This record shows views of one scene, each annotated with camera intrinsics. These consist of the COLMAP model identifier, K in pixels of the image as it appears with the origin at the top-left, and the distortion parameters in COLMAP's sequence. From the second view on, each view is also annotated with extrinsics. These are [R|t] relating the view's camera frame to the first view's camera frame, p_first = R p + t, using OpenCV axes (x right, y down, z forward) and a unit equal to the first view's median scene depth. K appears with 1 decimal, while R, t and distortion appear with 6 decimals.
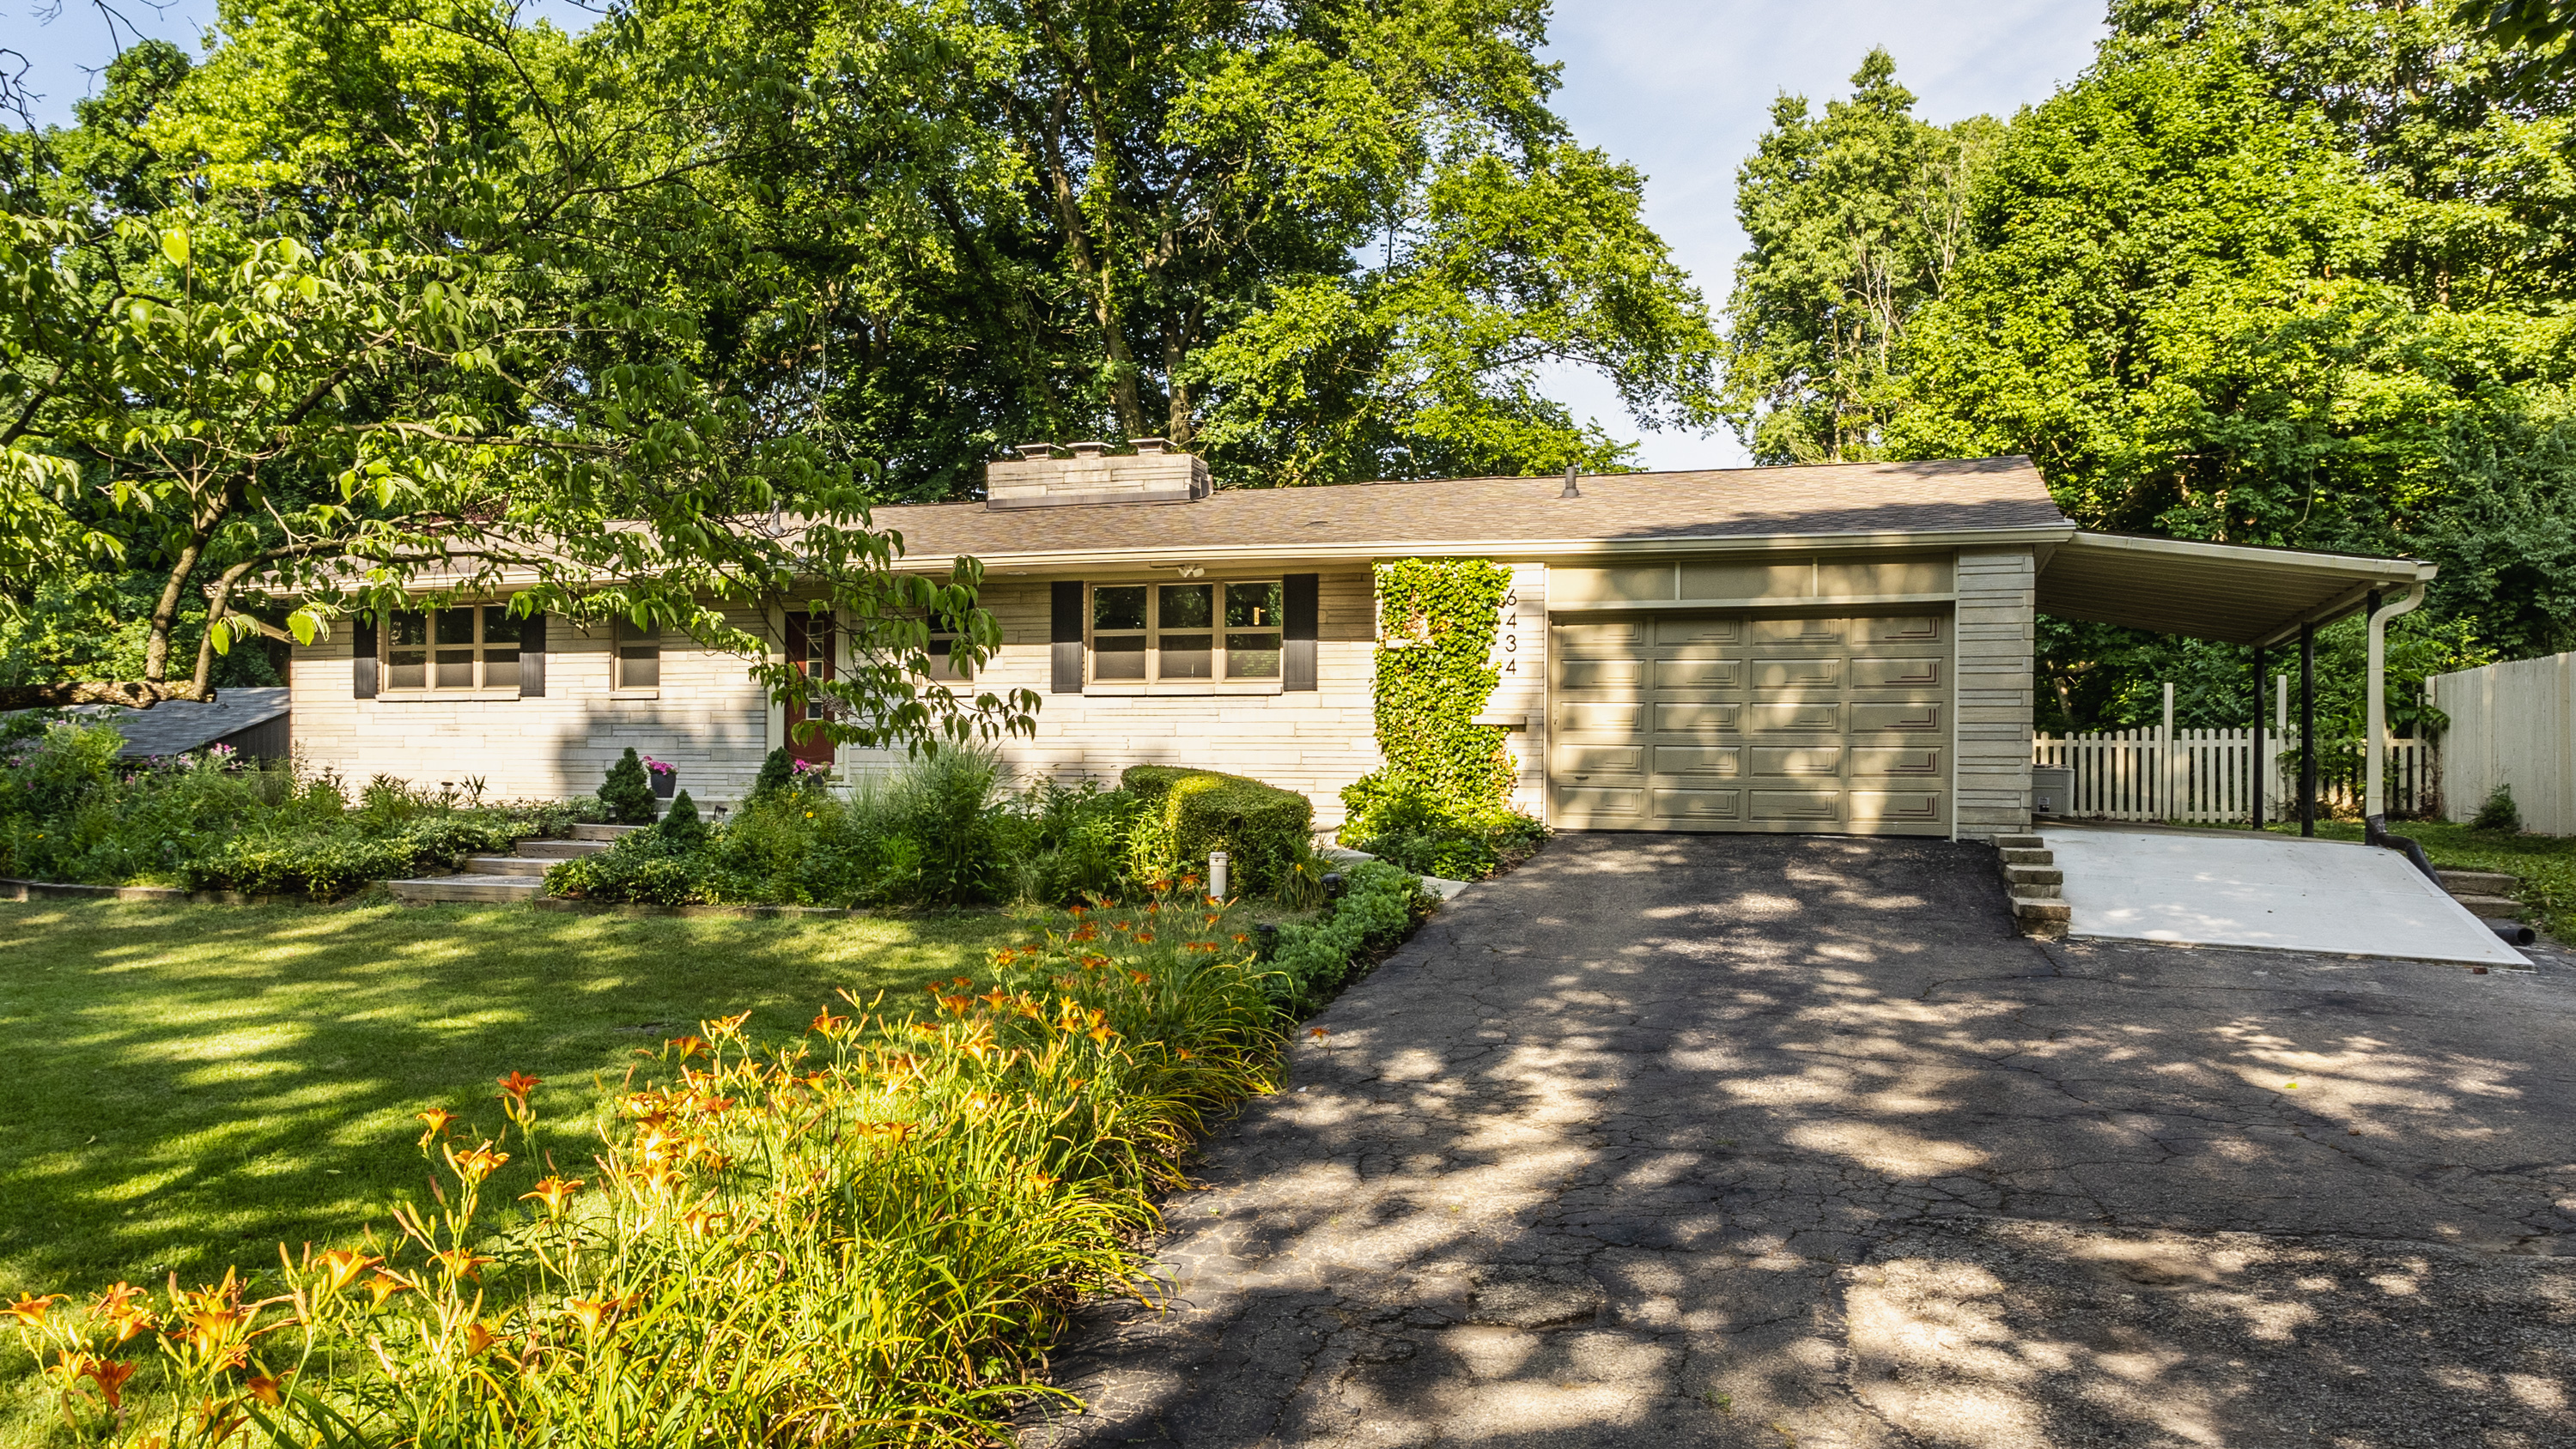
lens RADIAL K [[1903.1, 0, 1281.0], [0, 1903.1, 786.5], [0, 0, 1]] dist [-0.011396, -0.000328]
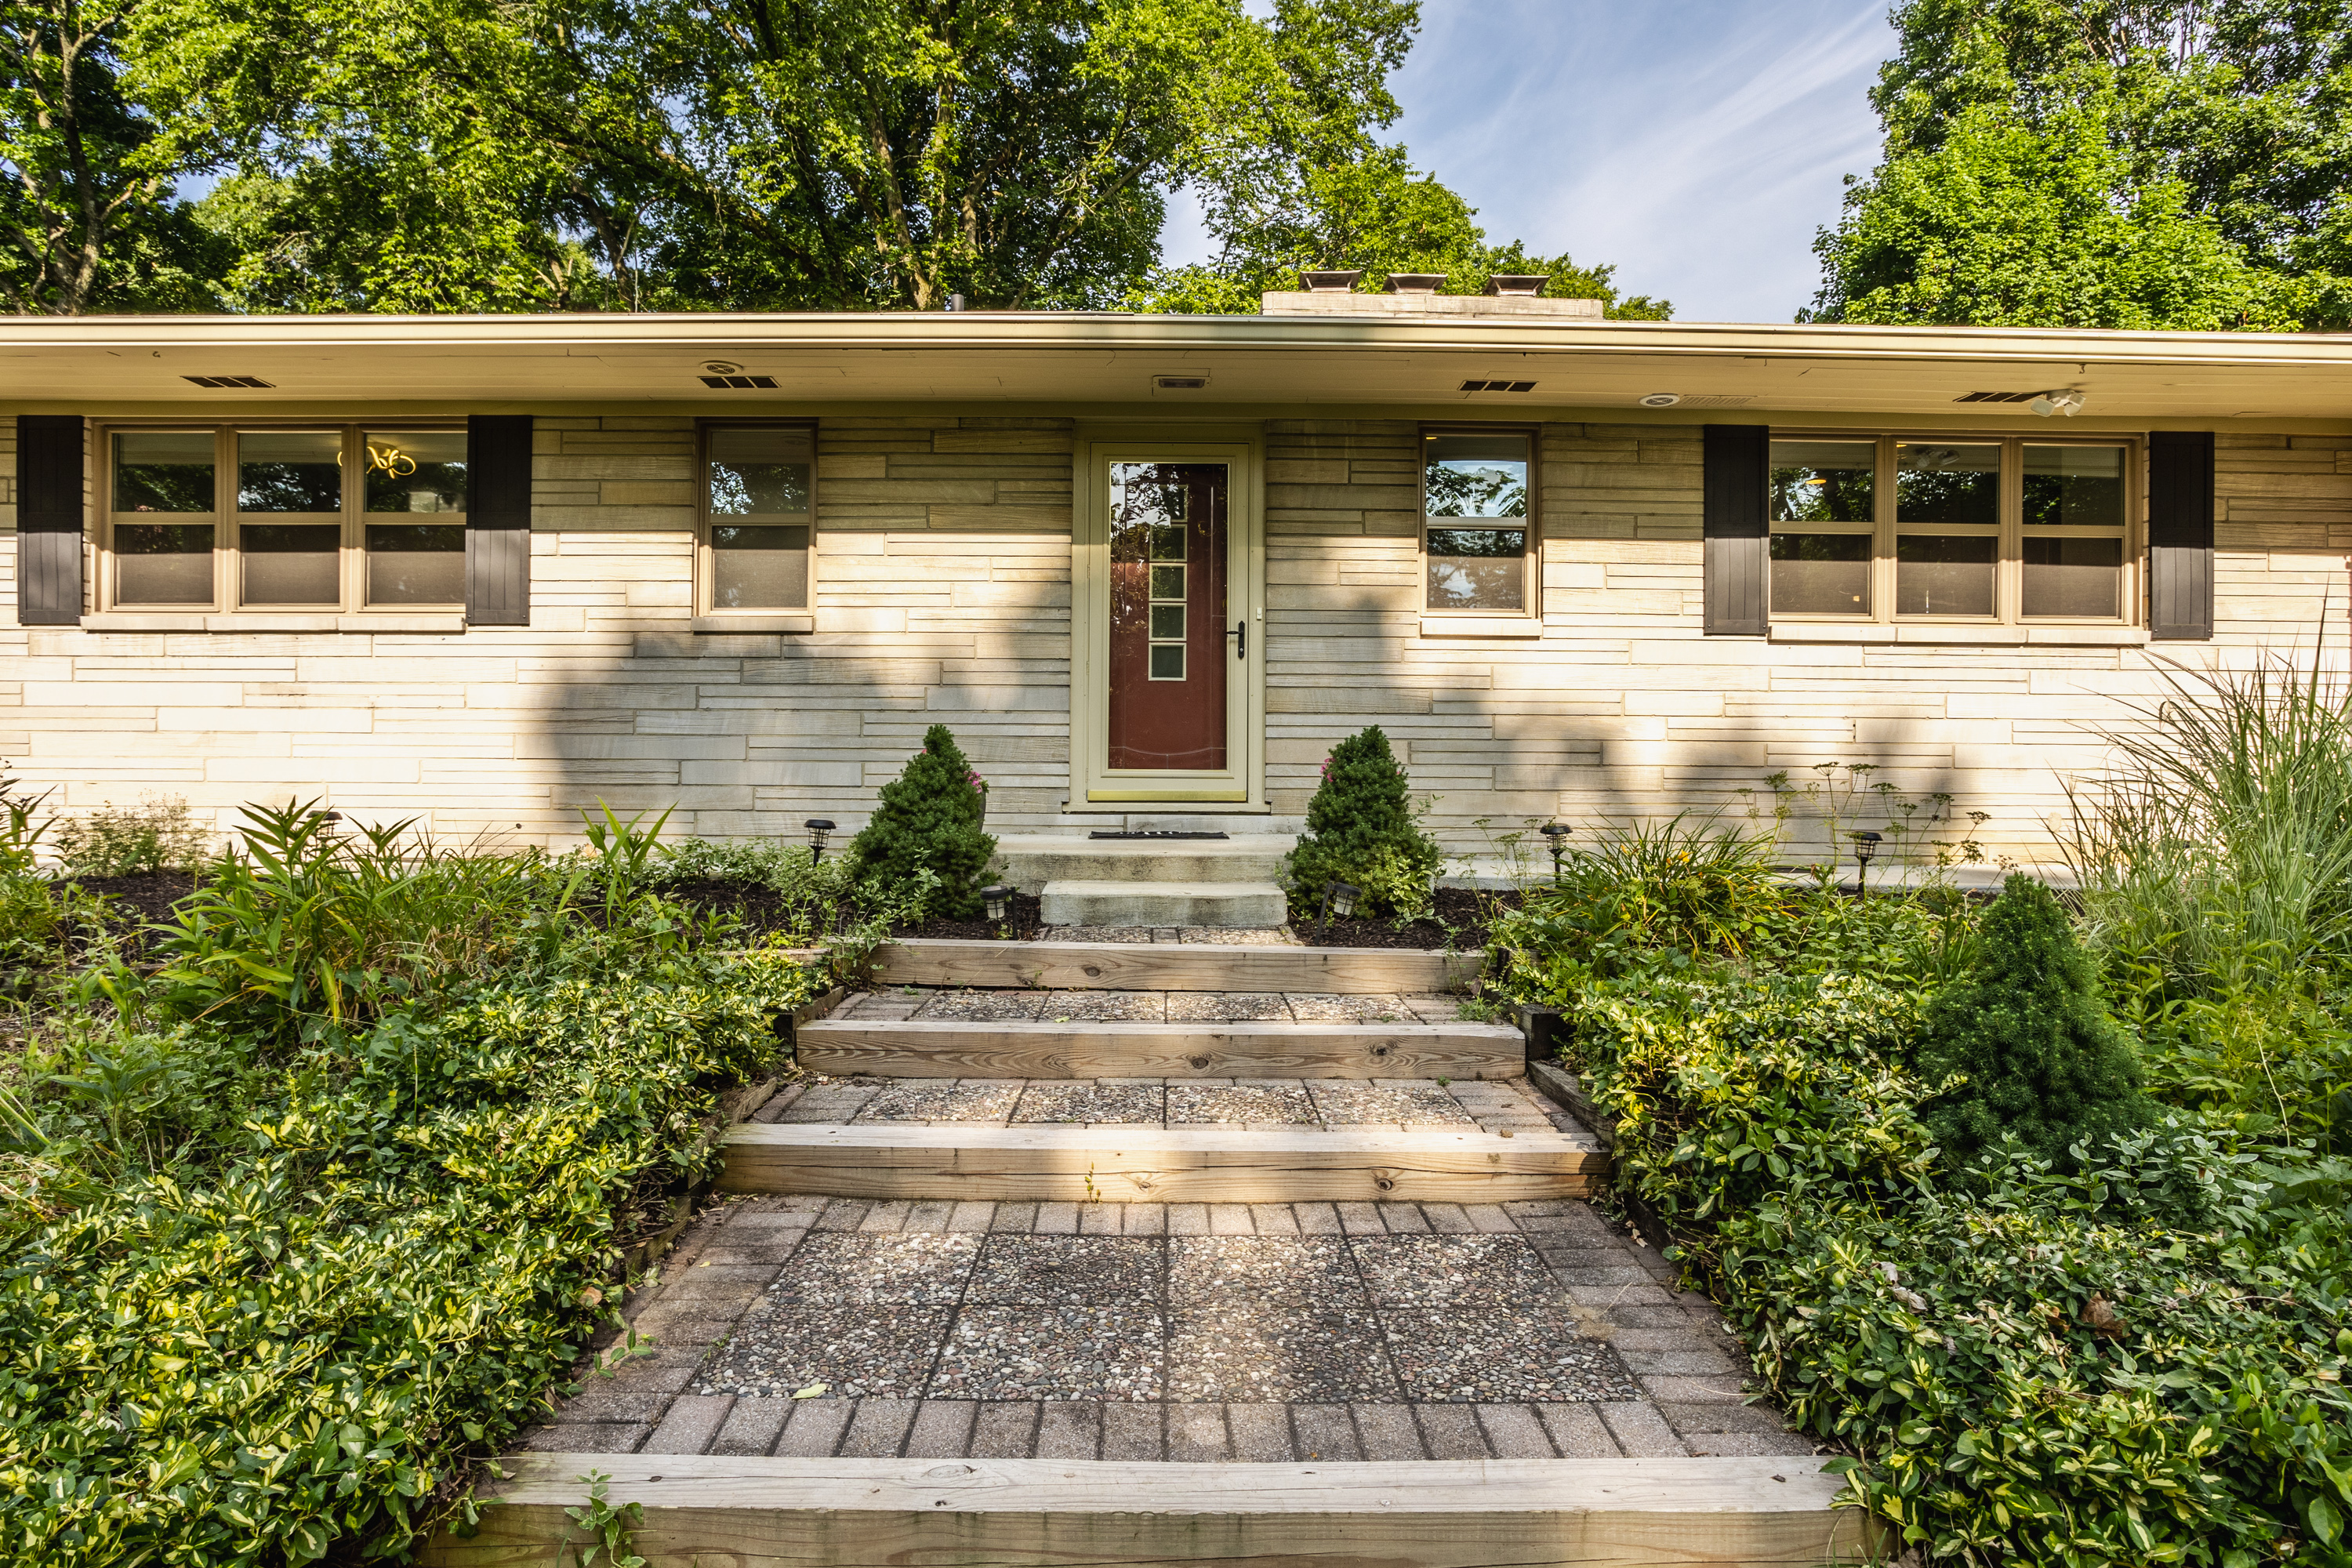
lens RADIAL K [[1301.1, 0, 1176.0], [0, 1301.1, 784.0], [0, 0, 1]] dist [-0.022398, 0.012613]
pose [[0.942696, -0.004147, 0.333627, -0.385156], [0.002167, 0.999978, 0.006308, -0.010165], [-0.333646, -0.005223, 0.942684, 0.717821]]
